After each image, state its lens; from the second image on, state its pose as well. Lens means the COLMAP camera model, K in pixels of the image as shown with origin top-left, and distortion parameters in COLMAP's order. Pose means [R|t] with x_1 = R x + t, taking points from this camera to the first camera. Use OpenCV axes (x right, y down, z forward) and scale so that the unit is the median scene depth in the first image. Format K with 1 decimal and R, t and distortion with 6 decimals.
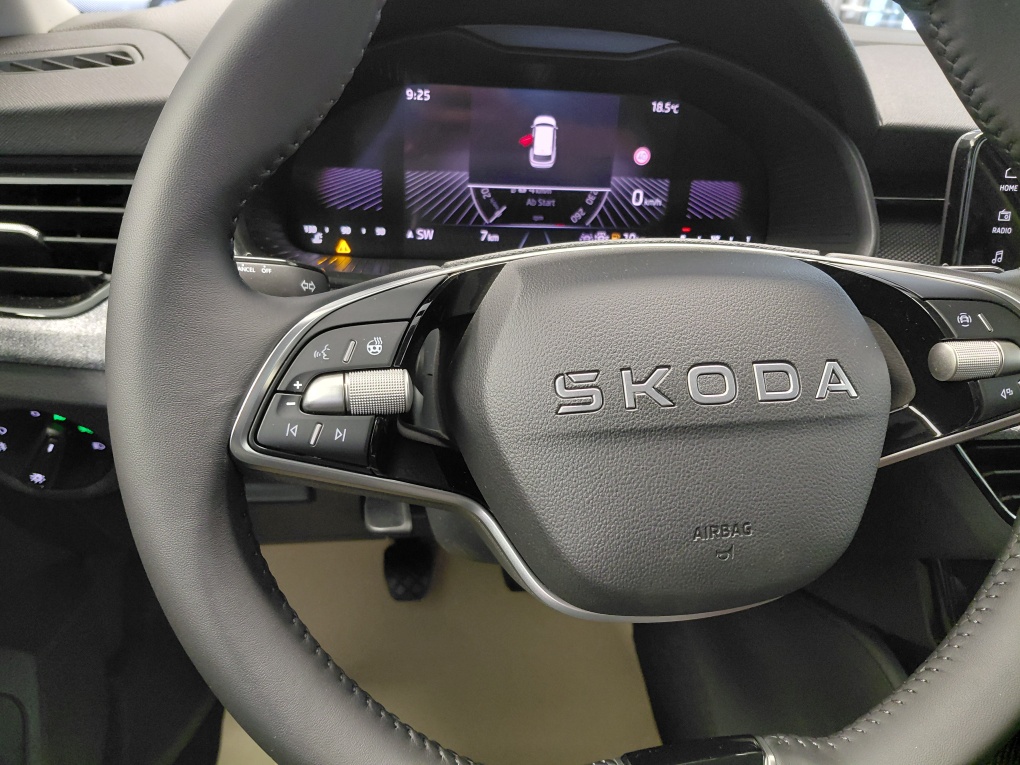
lens RADIAL K [[770.0, 0, 507.1], [0, 770.0, 380.8], [0, 0, 1]] dist [0.032198, -0.082520]
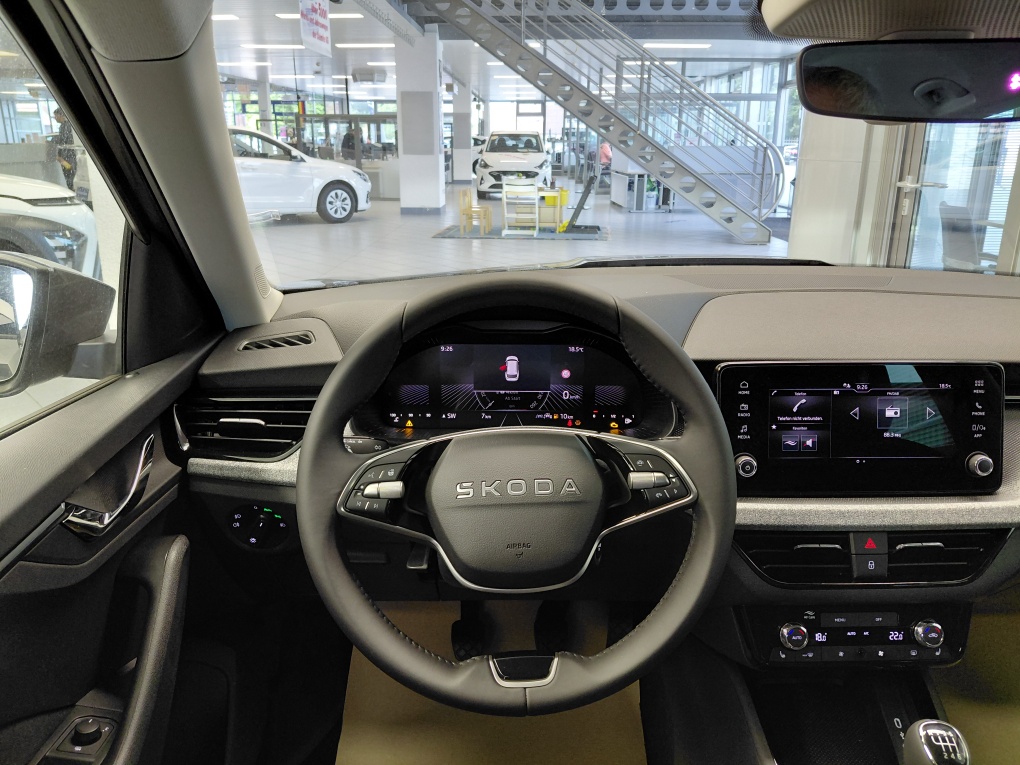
lens RADIAL K [[770.0, 0, 514.1], [0, 770.0, 361.4], [0, 0, 1]] dist [0.032198, -0.082520]
pose [[0.986103, -0.021376, -0.164753, 0.438242], [-0.012875, 0.978873, -0.204064, 0.073035], [0.165635, 0.203349, 0.964994, -0.998177]]
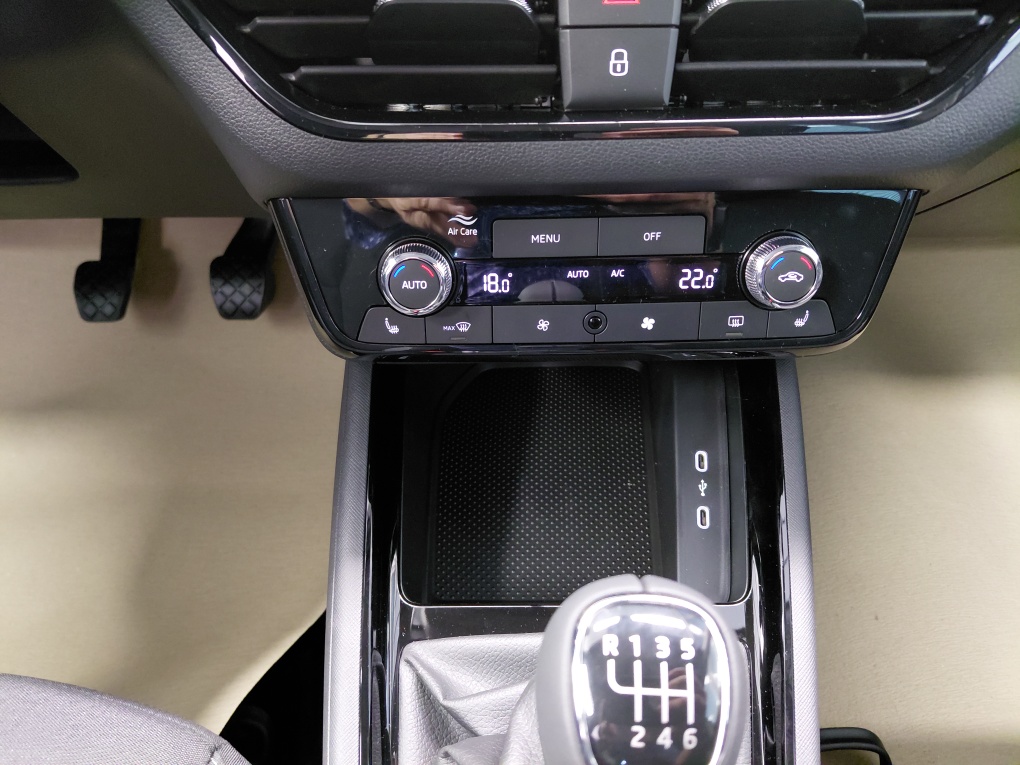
lens RADIAL K [[770.0, 0, 498.6], [0, 770.0, 397.9], [0, 0, 1]] dist [0.032198, -0.082520]
pose [[0.984196, 0.052470, -0.169132, 1.025155], [-0.001948, 0.958245, 0.285940, 0.248154], [0.177073, -0.281092, 0.943203, 0.482821]]
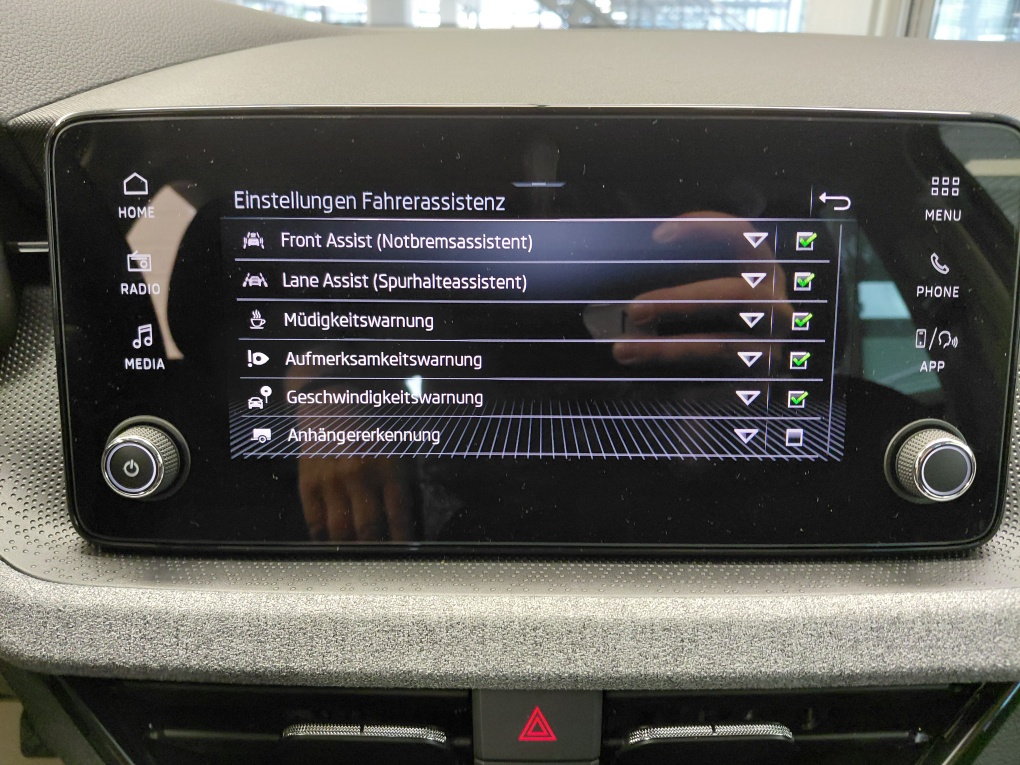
lens RADIAL K [[770.0, 0, 518.0], [0, 770.0, 378.0], [0, 0, 1]] dist [0.032198, -0.082520]
pose [[0.985636, 0.002079, -0.168871, 1.084755], [-0.019148, 0.994852, -0.099511, -0.088590], [0.167795, 0.101315, 0.980602, 0.549782]]
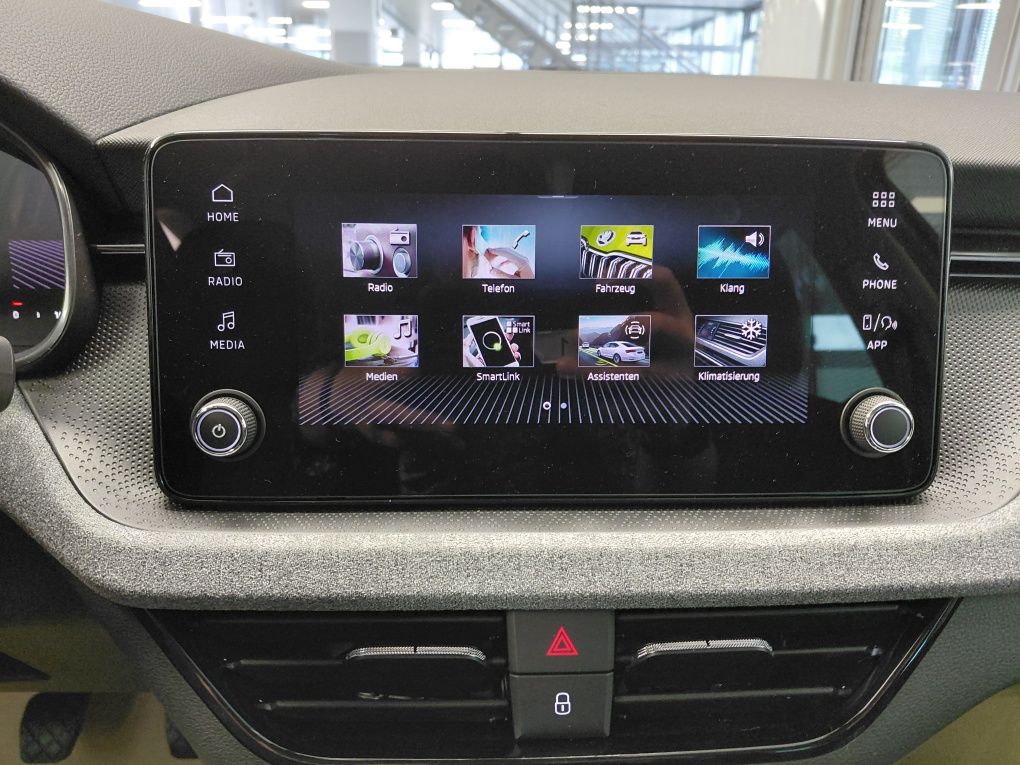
lens RADIAL K [[770.0, 0, 518.3], [0, 770.0, 382.7], [0, 0, 1]] dist [0.032198, -0.082520]
pose [[0.992677, -0.009862, -0.120399, 1.048339], [-0.006966, 0.990331, -0.138551, -0.021825], [0.120601, 0.138375, 0.983010, 0.426503]]
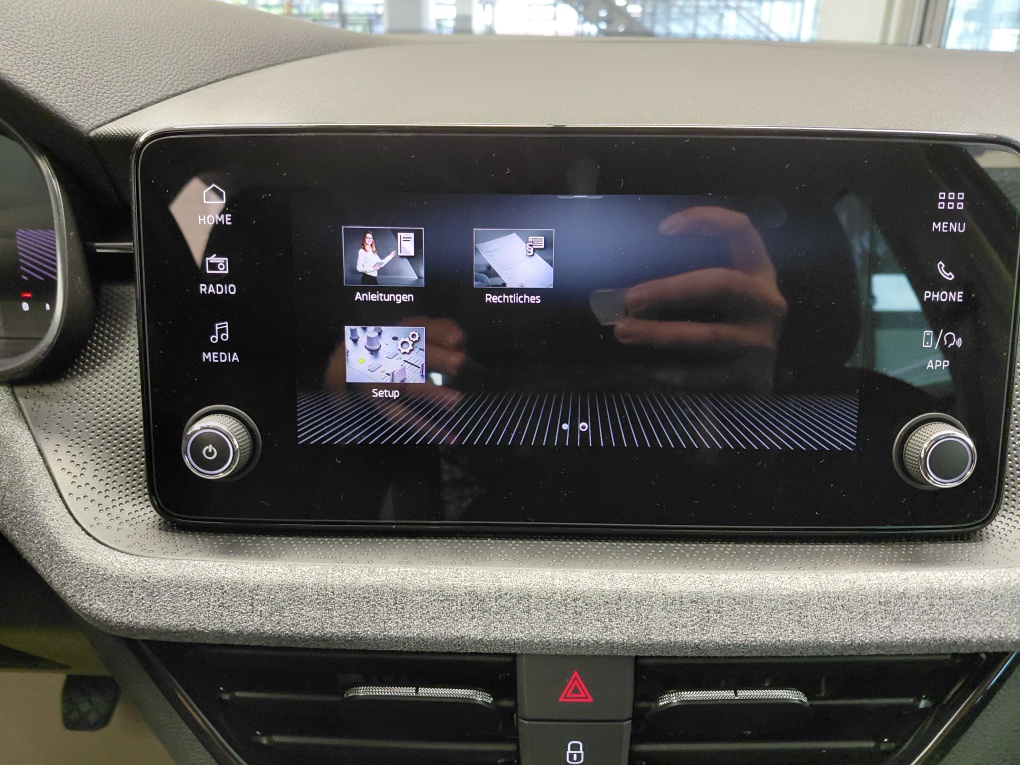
lens RADIAL K [[770.0, 0, 526.4], [0, 770.0, 371.2], [0, 0, 1]] dist [0.032198, -0.082520]
pose [[0.984723, 0.009733, -0.173858, 1.069992], [-0.026997, 0.994898, -0.097211, -0.084701], [0.172025, 0.100420, 0.979961, 0.486690]]
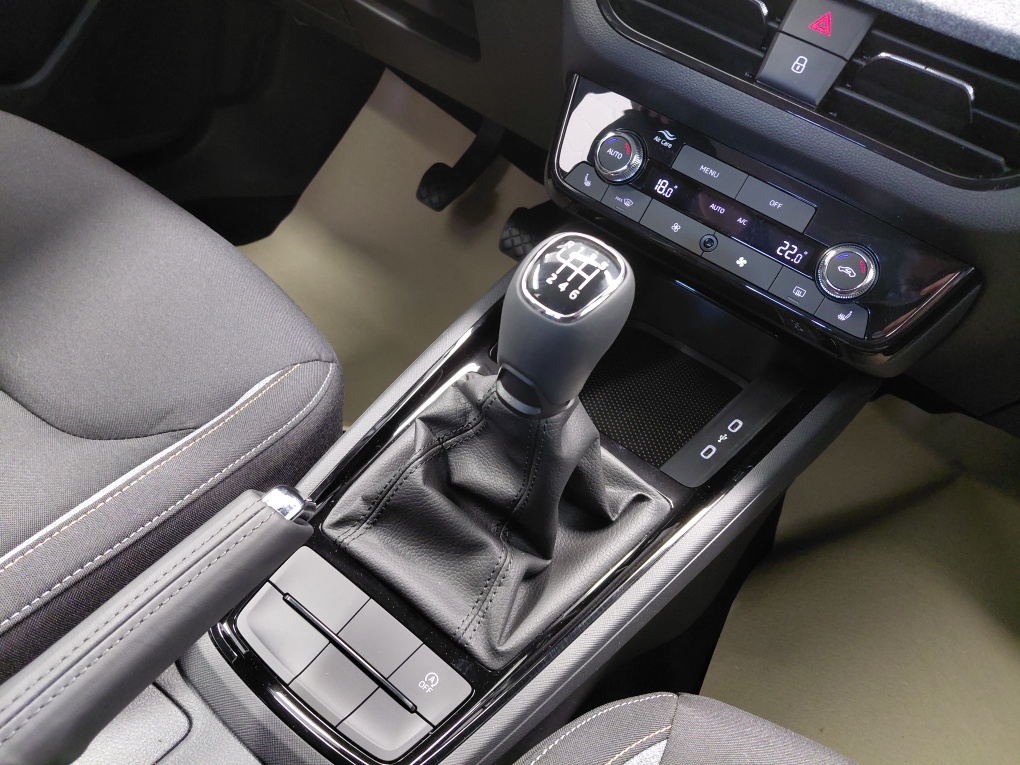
lens RADIAL K [[770.0, 0, 476.6], [0, 770.0, 387.5], [0, 0, 1]] dist [0.032198, -0.082520]
pose [[0.687644, 0.536335, -0.489377, 1.411300], [-0.497940, 0.838912, 0.219733, 0.495546], [0.528395, 0.092582, 0.843936, 0.167431]]
